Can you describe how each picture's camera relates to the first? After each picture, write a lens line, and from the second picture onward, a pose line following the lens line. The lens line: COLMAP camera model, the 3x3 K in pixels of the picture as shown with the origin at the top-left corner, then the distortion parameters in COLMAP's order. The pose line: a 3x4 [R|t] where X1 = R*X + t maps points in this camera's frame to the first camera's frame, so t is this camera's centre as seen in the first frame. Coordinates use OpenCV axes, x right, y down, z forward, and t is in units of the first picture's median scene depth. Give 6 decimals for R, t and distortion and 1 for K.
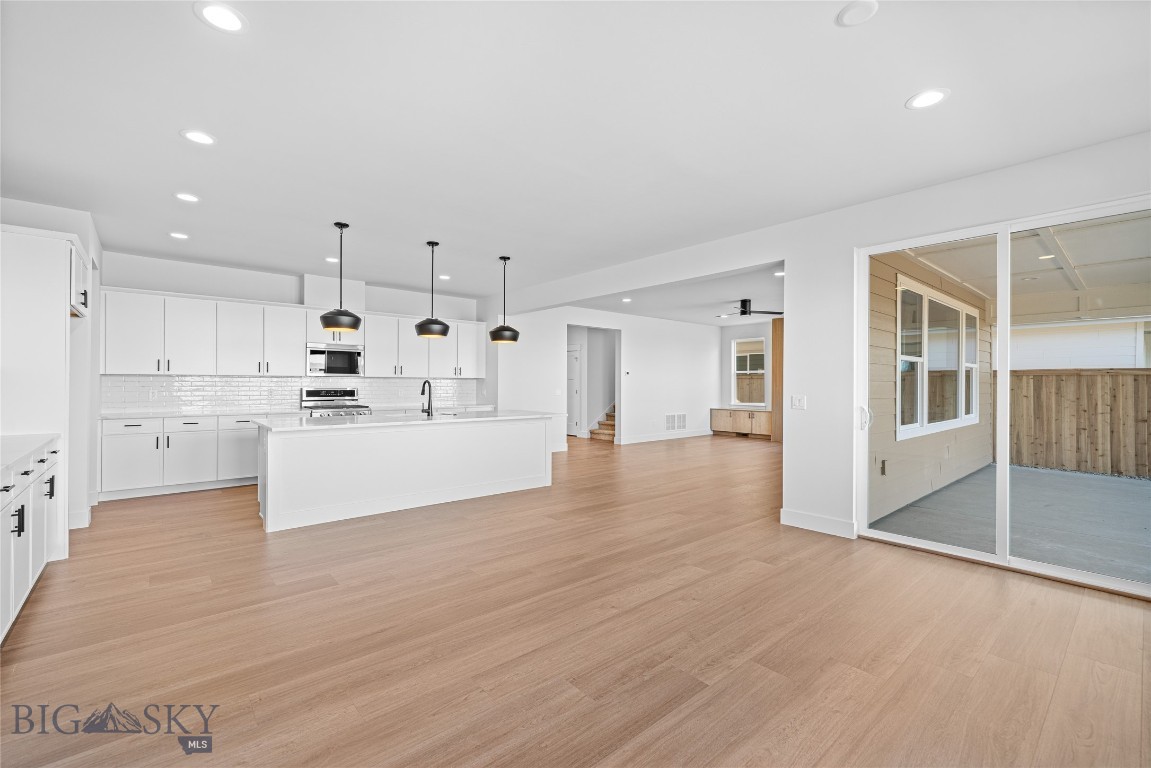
lens RADIAL K [[514.2, 0, 565.8], [0, 514.2, 382.8], [0, 0, 1]] dist [0.003099, 0.000437]
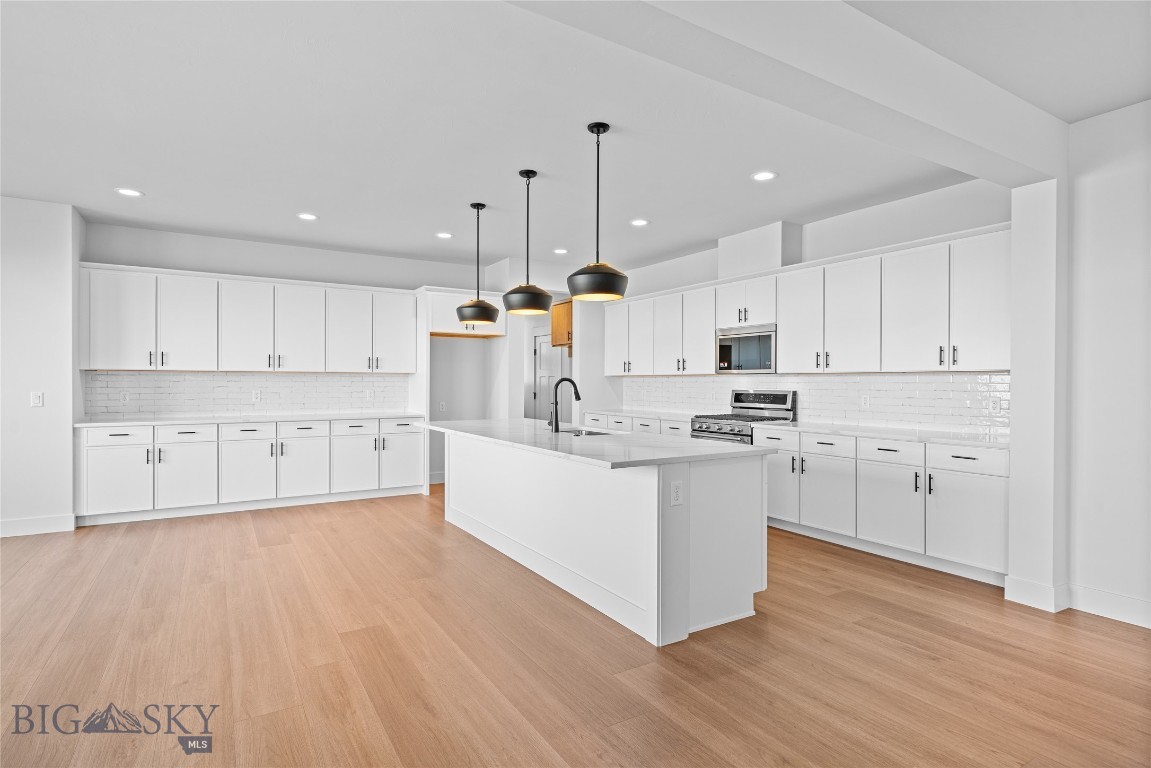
lens RADIAL K [[588.6, 0, 570.6], [0, 588.6, 381.5], [0, 0, 1]] dist [0.004654, 0.001252]
pose [[-0.166825, -0.004671, -0.985975, 0.367402], [-0.000682, 0.999989, -0.004621, 0.001973], [0.985986, -0.000098, -0.166827, 0.881332]]
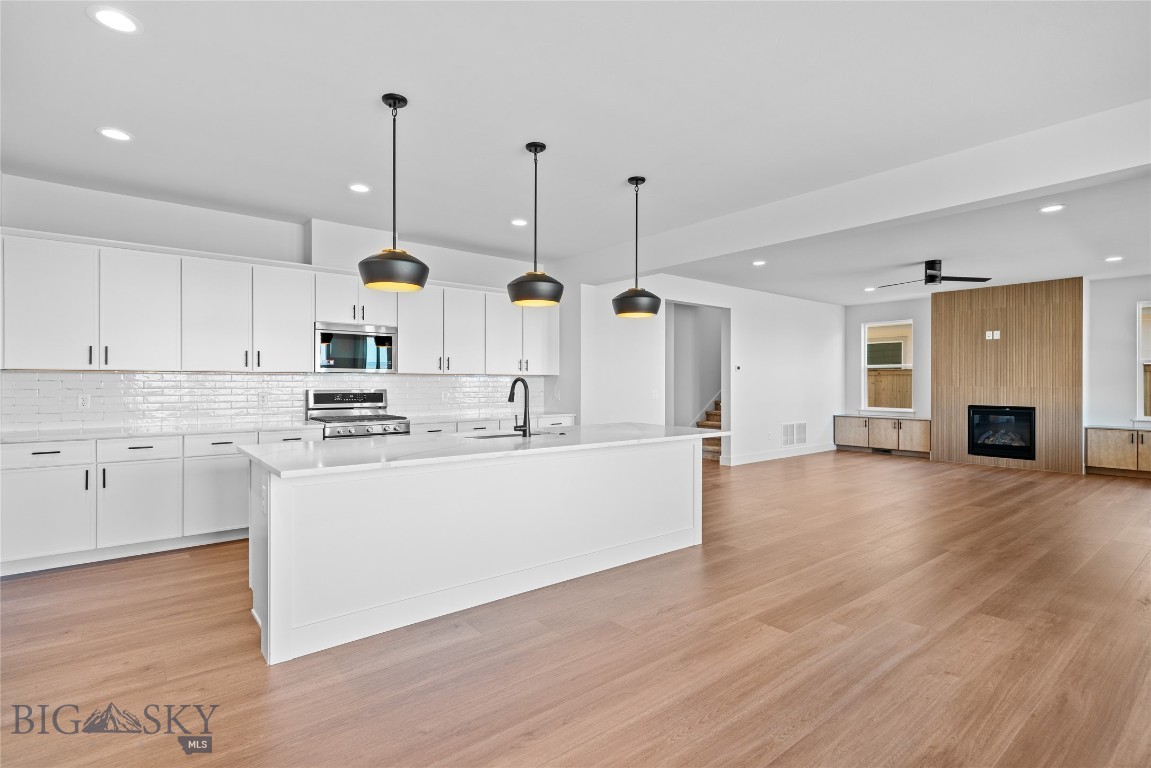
lens RADIAL K [[578.3, 0, 559.3], [0, 578.3, 385.6], [0, 0, 1]] dist [0.003799, 0.002578]
pose [[0.999565, -0.002812, -0.029359, -0.158155], [0.003004, 0.999974, 0.006507, 0.000132], [0.029340, -0.006593, 0.999548, 0.247883]]
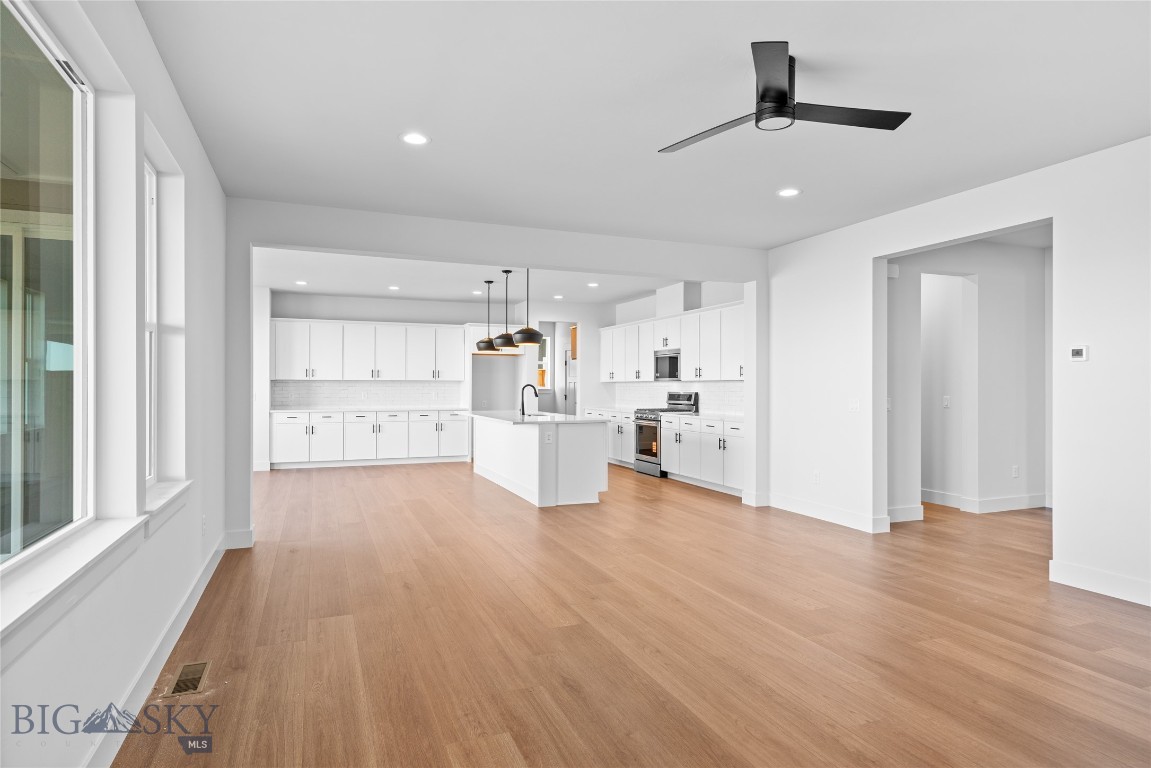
lens RADIAL K [[669.2, 0, 576.6], [0, 669.2, 383.9], [0, 0, 1]] dist [0.005489, -0.000096]
pose [[-0.331985, -0.007663, -0.943253, 0.849992], [-0.000500, 0.999968, -0.007948, 0.004073], [0.943284, -0.002167, -0.331979, 1.230559]]
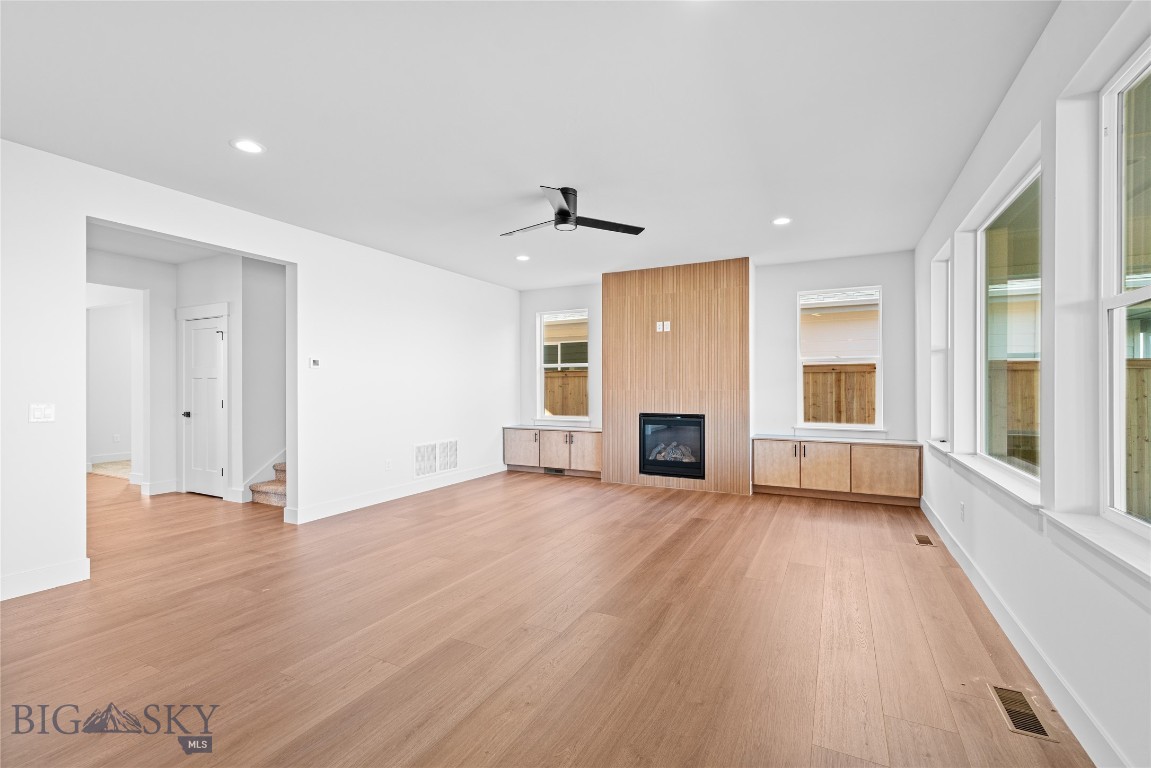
lens RADIAL K [[514.2, 0, 576.2], [0, 514.2, 390.3], [0, 0, 1]] dist [0.003099, 0.000437]
pose [[0.925362, -0.009822, 0.378958, 0.231129], [0.006326, 0.999925, 0.010469, 0.003364], [-0.379033, -0.007290, 0.925355, 0.718997]]
